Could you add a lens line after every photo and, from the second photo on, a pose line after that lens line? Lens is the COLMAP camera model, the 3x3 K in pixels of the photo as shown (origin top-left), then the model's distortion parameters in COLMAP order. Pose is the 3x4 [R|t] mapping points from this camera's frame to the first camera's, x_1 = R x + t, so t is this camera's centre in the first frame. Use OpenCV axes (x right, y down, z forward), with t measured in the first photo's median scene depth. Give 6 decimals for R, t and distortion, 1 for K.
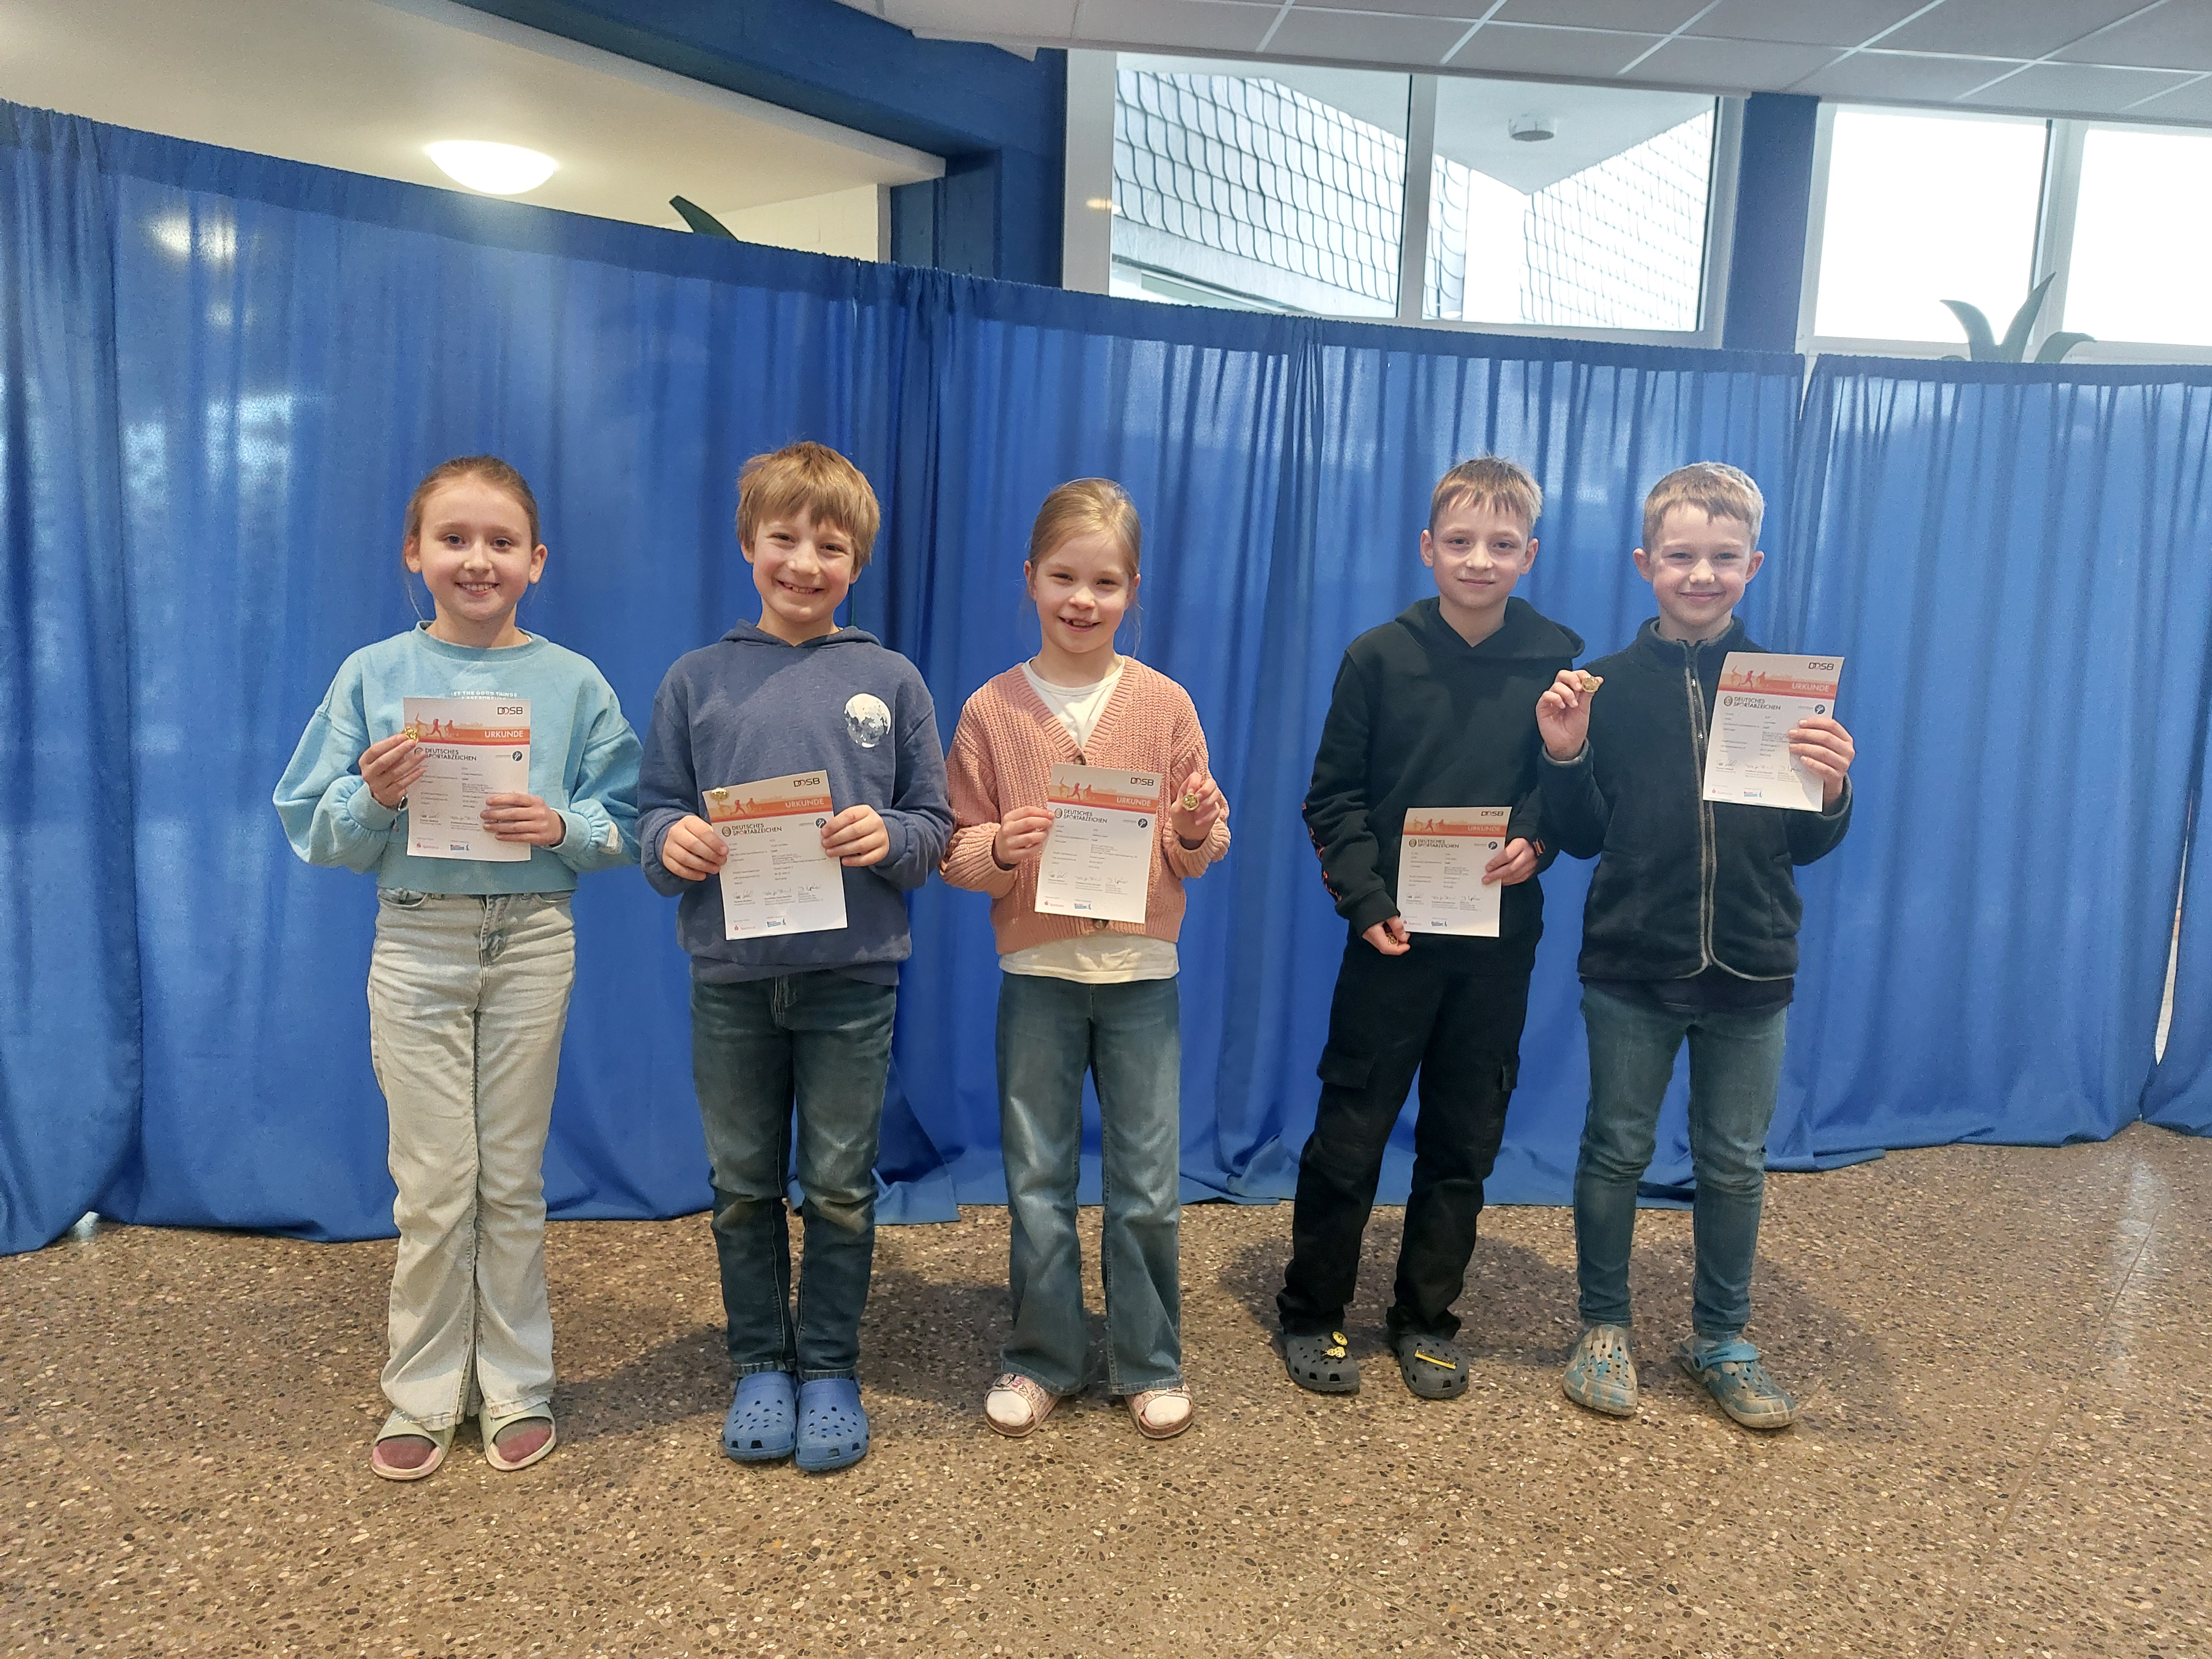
lens RADIAL K [[1633.7, 0, 1142.8], [0, 1633.7, 804.8], [0, 0, 1]] dist [0.025156, -0.008308]
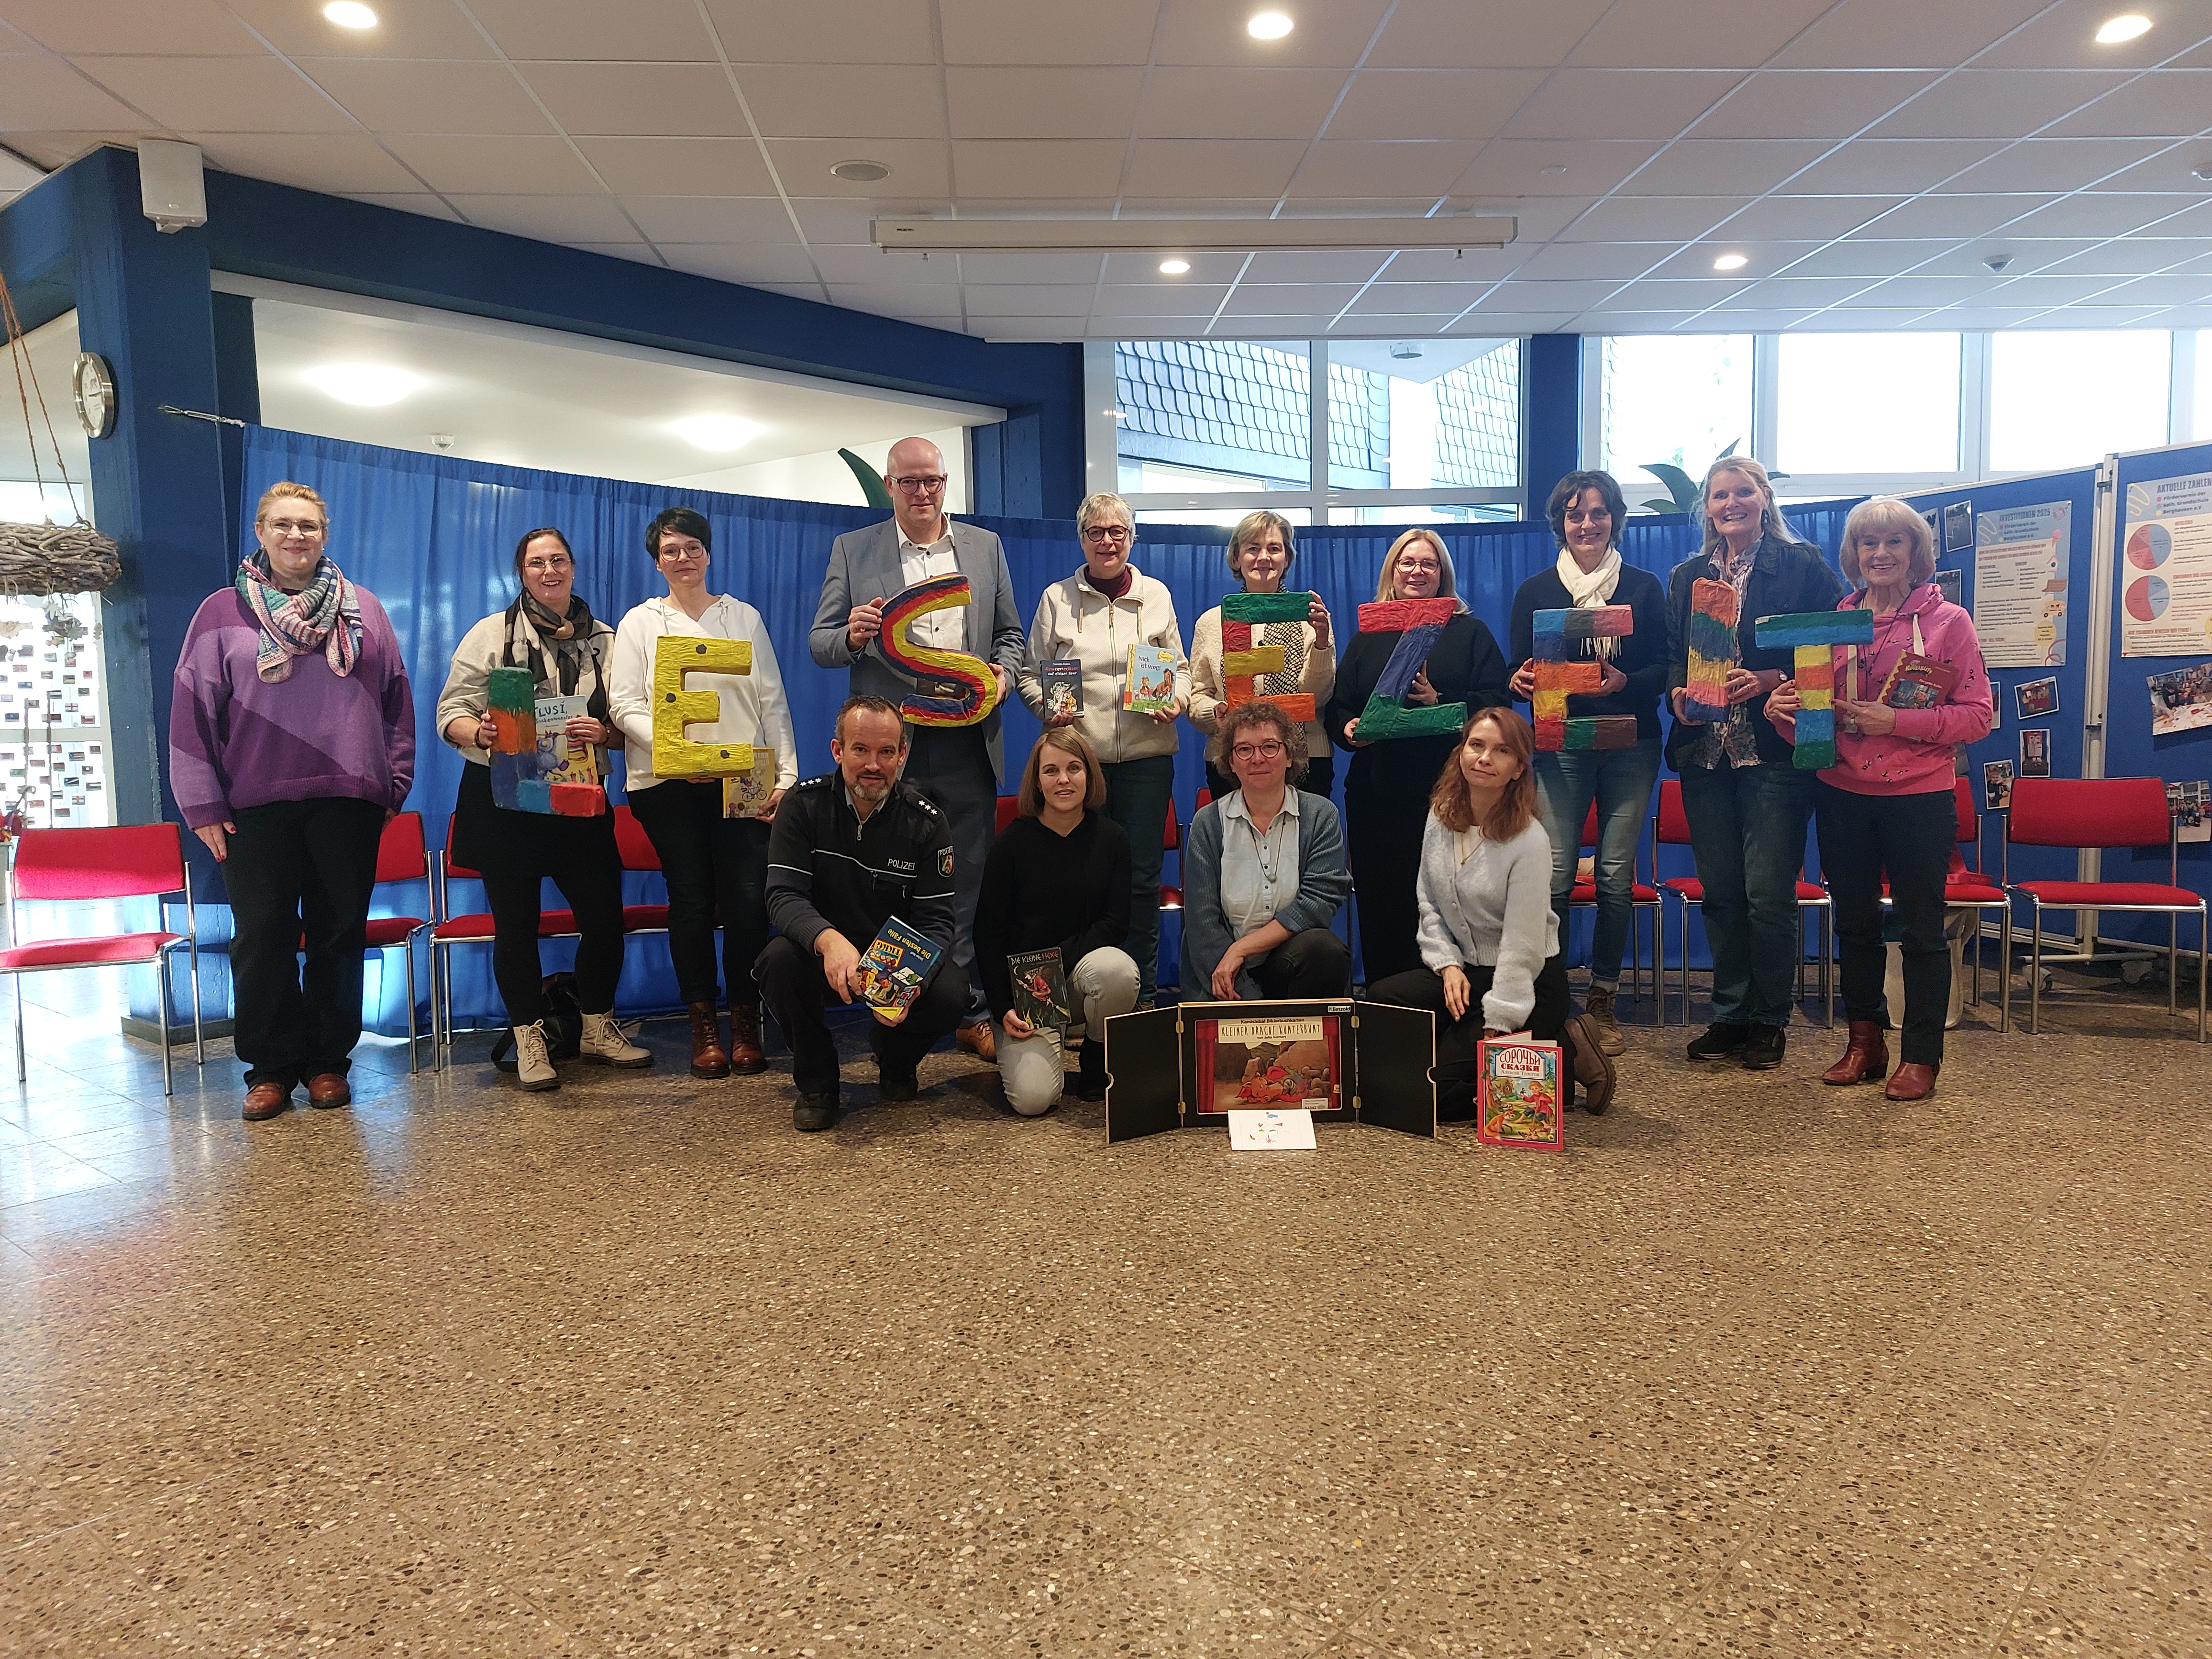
lens RADIAL K [[1599.8, 0, 1066.8], [0, 1599.8, 790.5], [0, 0, 1]] dist [0.025950, -0.002132]
pose [[0.995991, -0.044575, -0.077550, 0.086396], [0.039087, 0.996717, -0.070901, 0.167661], [0.080456, 0.067586, 0.994464, -1.101044]]
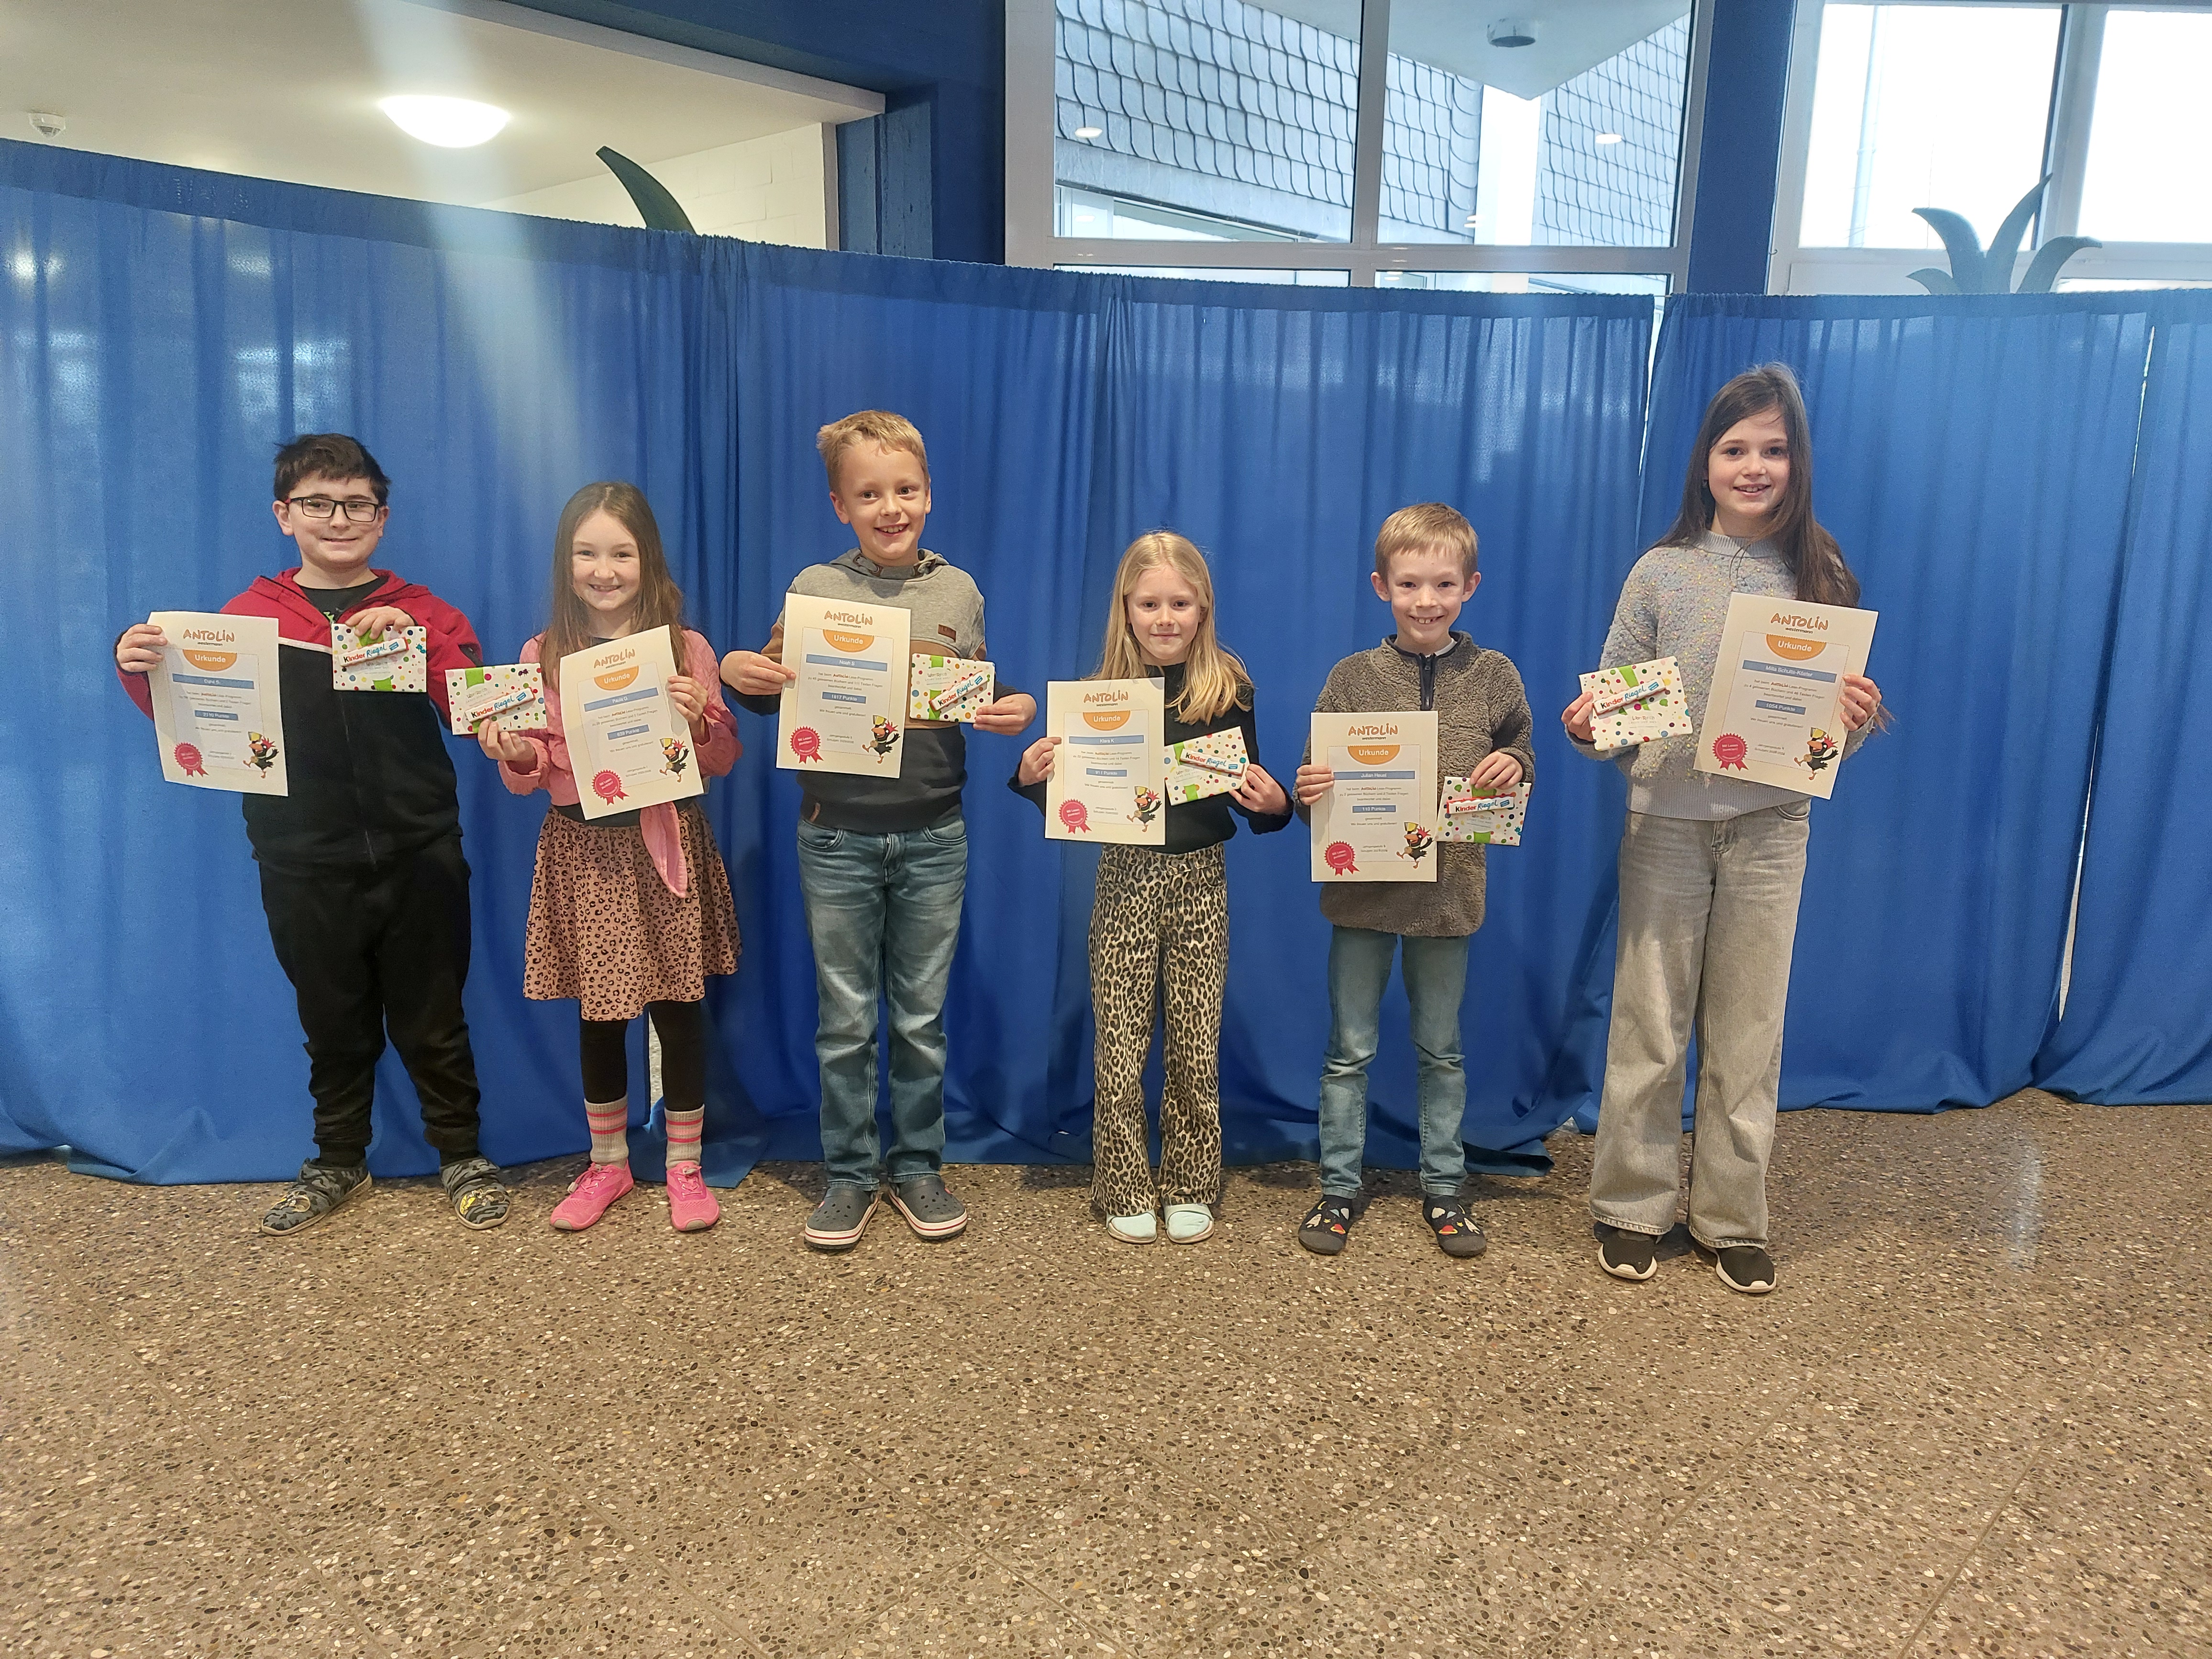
lens RADIAL K [[1616.6, 0, 1106.0], [0, 1616.6, 829.5], [0, 0, 1]] dist [0.037837, -0.020461]
pose [[0.995976, 0.000924, -0.089619, 0.241568], [0.005164, 0.997694, 0.067673, -0.042630], [0.089475, -0.067863, 0.993674, 0.016211]]
